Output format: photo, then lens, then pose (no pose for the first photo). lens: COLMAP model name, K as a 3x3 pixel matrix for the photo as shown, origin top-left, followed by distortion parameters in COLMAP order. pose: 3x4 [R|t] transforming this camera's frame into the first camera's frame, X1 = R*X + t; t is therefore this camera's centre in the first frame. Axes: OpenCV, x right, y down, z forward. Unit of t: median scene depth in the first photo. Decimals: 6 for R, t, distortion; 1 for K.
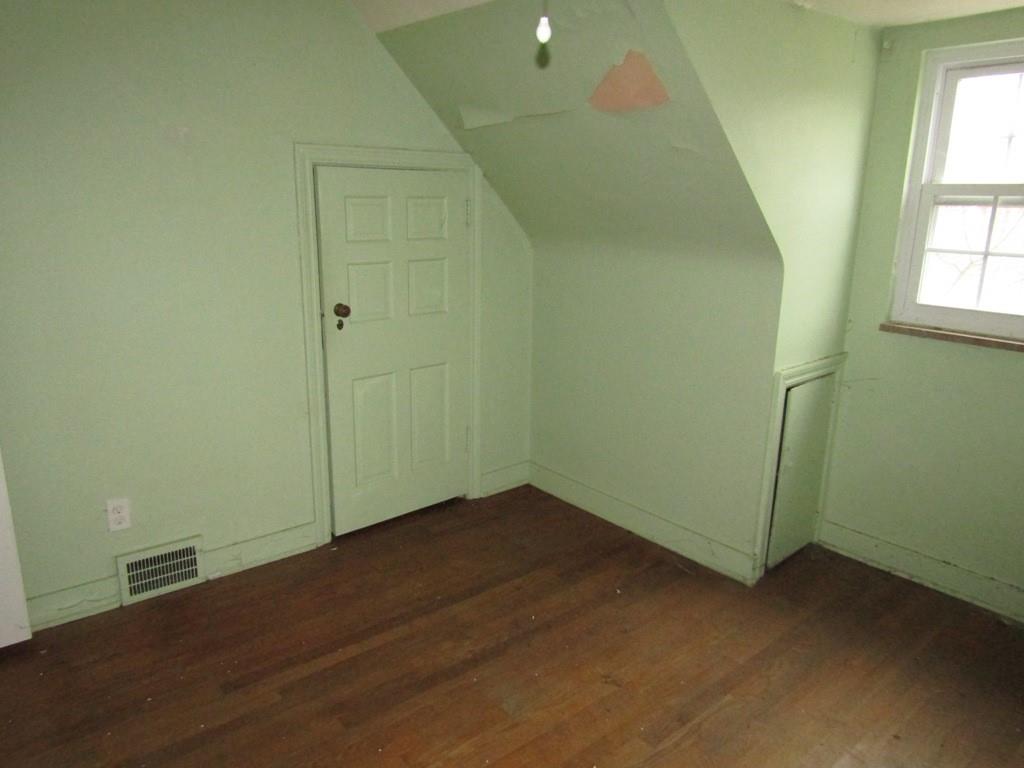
lens RADIAL K [[724.4, 0, 494.9], [0, 724.4, 382.2], [0, 0, 1]] dist [-0.004452, 0.001276]
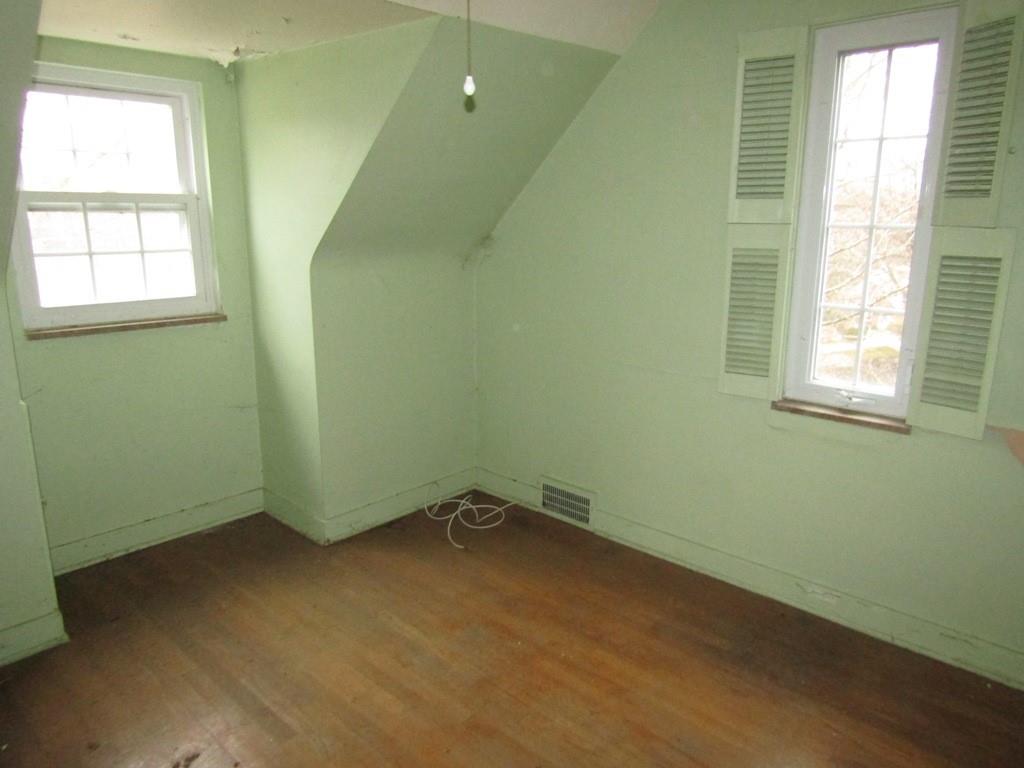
lens RADIAL K [[724.4, 0, 521.7], [0, 724.4, 386.5], [0, 0, 1]] dist [-0.004452, 0.001276]
pose [[-0.141275, -0.245554, 0.959033, -0.533404], [0.234441, 0.932894, 0.273397, -0.130250], [-0.961810, 0.263460, -0.074227, 0.473410]]
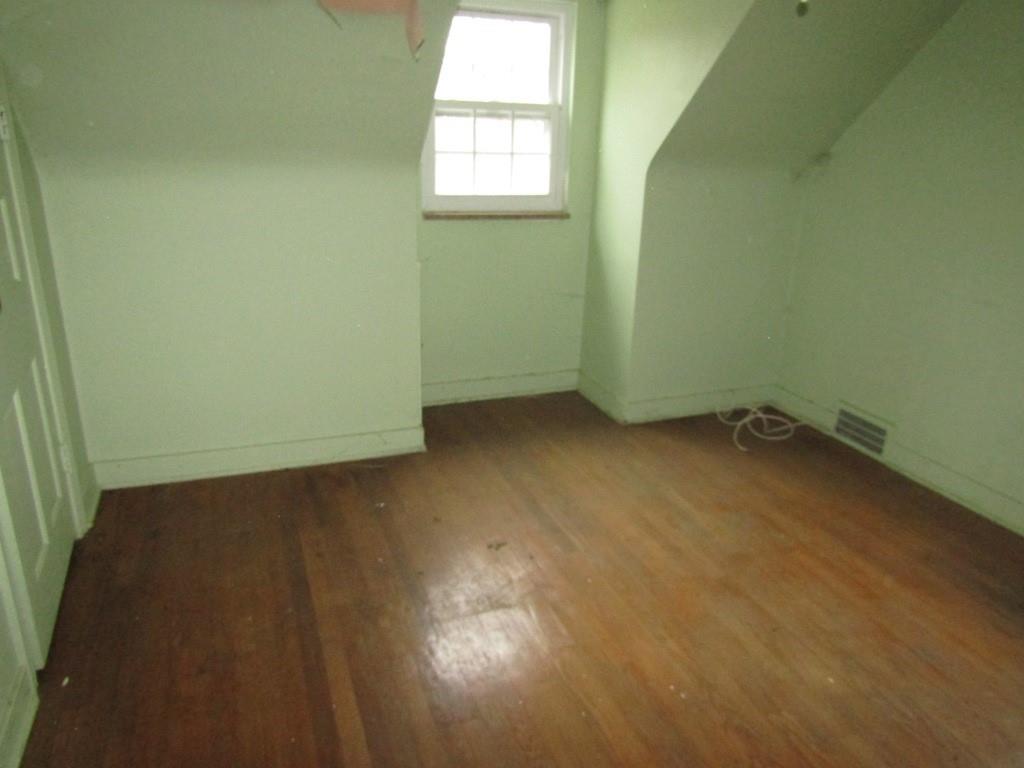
lens RADIAL K [[724.4, 0, 522.3], [0, 724.4, 390.7], [0, 0, 1]] dist [-0.004452, 0.001276]
pose [[0.304899, -0.325691, 0.894965, -0.658132], [0.205107, 0.940114, 0.272245, -0.104427], [-0.930036, 0.100556, 0.353441, 0.454628]]
